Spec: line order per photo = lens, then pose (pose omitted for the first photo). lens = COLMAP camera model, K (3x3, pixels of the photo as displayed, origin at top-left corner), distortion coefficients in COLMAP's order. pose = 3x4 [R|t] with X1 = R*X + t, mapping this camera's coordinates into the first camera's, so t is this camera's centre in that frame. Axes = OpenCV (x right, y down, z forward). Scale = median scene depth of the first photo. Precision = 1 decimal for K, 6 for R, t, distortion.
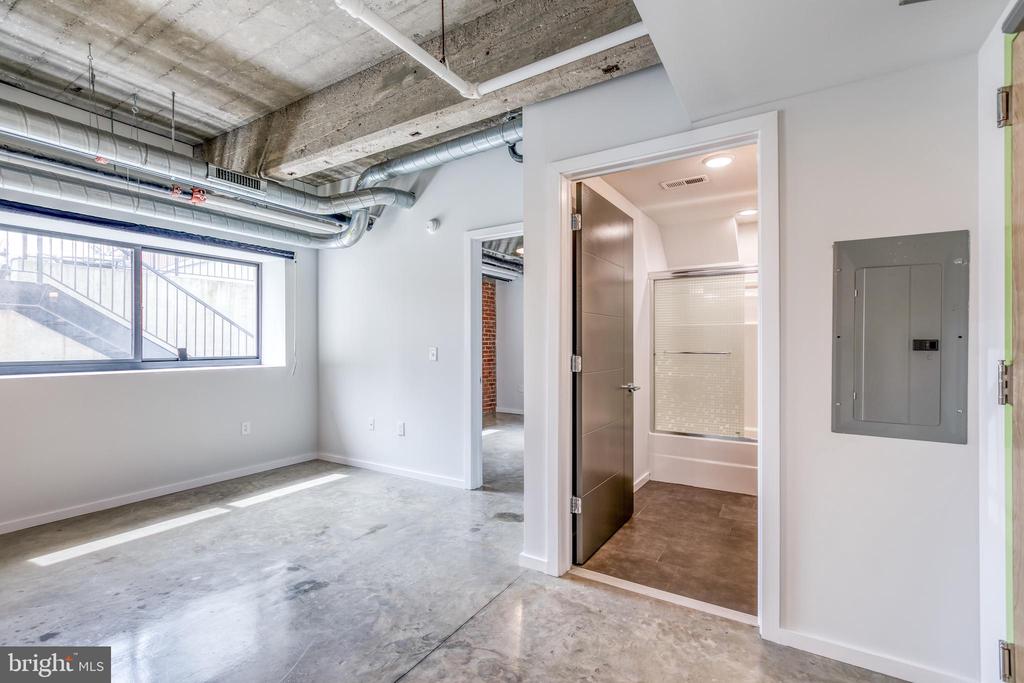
lens RADIAL K [[462.5, 0, 497.8], [0, 462.5, 344.4], [0, 0, 1]] dist [0.004822, -0.001634]
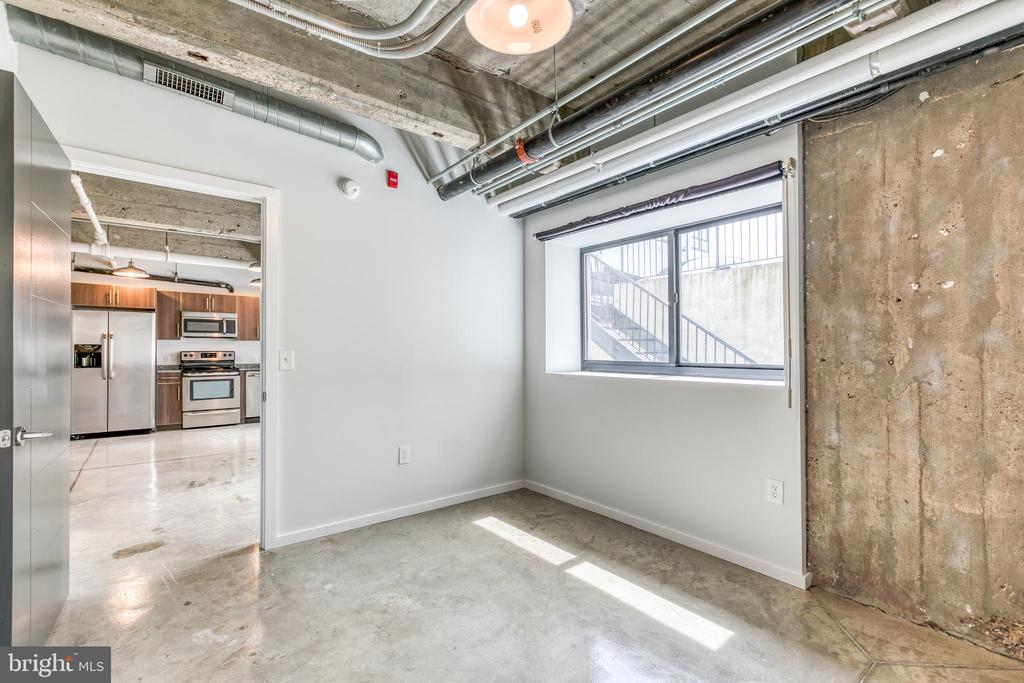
lens RADIAL K [[462.5, 0, 506.1], [0, 462.5, 349.6], [0, 0, 1]] dist [0.004822, -0.001634]
pose [[-0.333971, 0.005176, -0.942569, 0.590251], [-0.000309, 0.999984, 0.005601, 0.001131], [0.942583, 0.002162, -0.333964, 1.866291]]
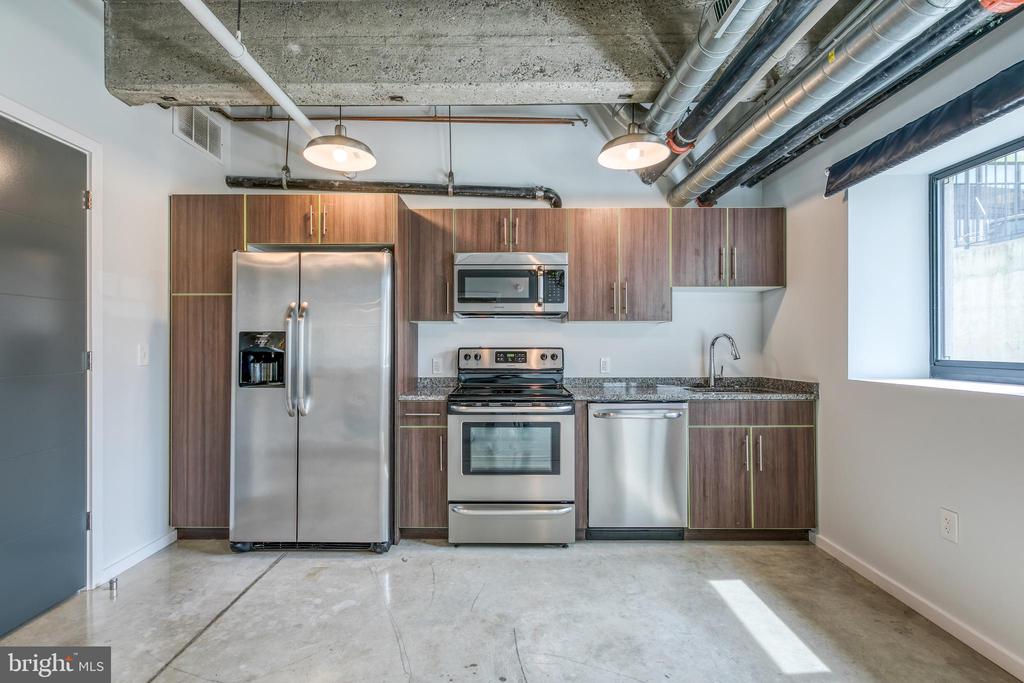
lens RADIAL K [[462.5, 0, 493.5], [0, 462.5, 343.8], [0, 0, 1]] dist [0.004822, -0.001634]
pose [[-0.851612, 0.007197, -0.524123, -0.498284], [0.004243, 0.999968, 0.006836, 0.007472], [0.524156, 0.003598, -0.851615, 0.574250]]
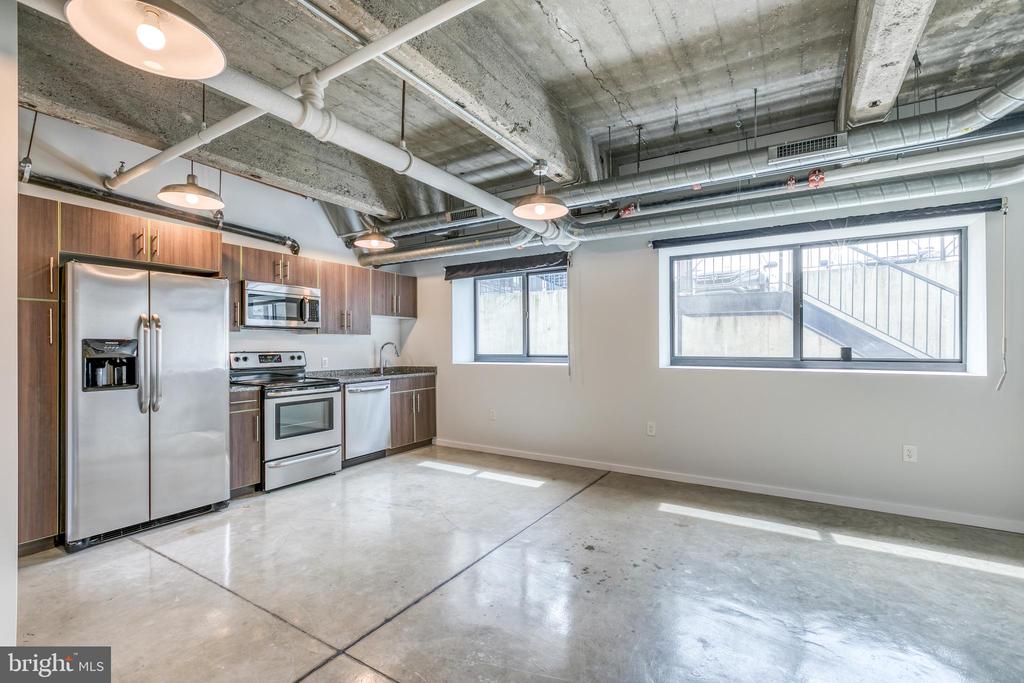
lens RADIAL K [[462.5, 0, 504.6], [0, 462.5, 344.5], [0, 0, 1]] dist [0.004822, -0.001634]
pose [[0.002962, 0.002991, -0.999991, 0.269975], [0.001159, 0.999995, 0.002994, -0.000903], [0.999995, -0.001168, 0.002958, 0.428065]]
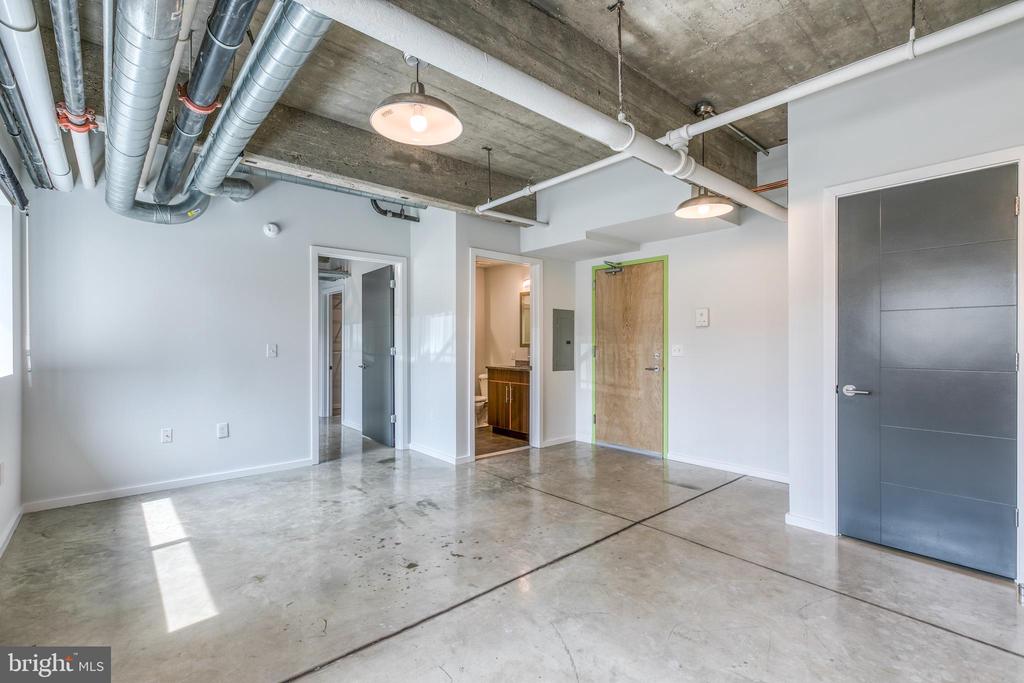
lens RADIAL K [[462.5, 0, 509.1], [0, 462.5, 336.1], [0, 0, 1]] dist [0.004822, -0.001634]
pose [[0.282832, 0.018697, 0.958987, -1.227183], [-0.001073, 0.999816, -0.019177, 0.010786], [-0.959169, 0.004395, 0.282799, 0.221219]]
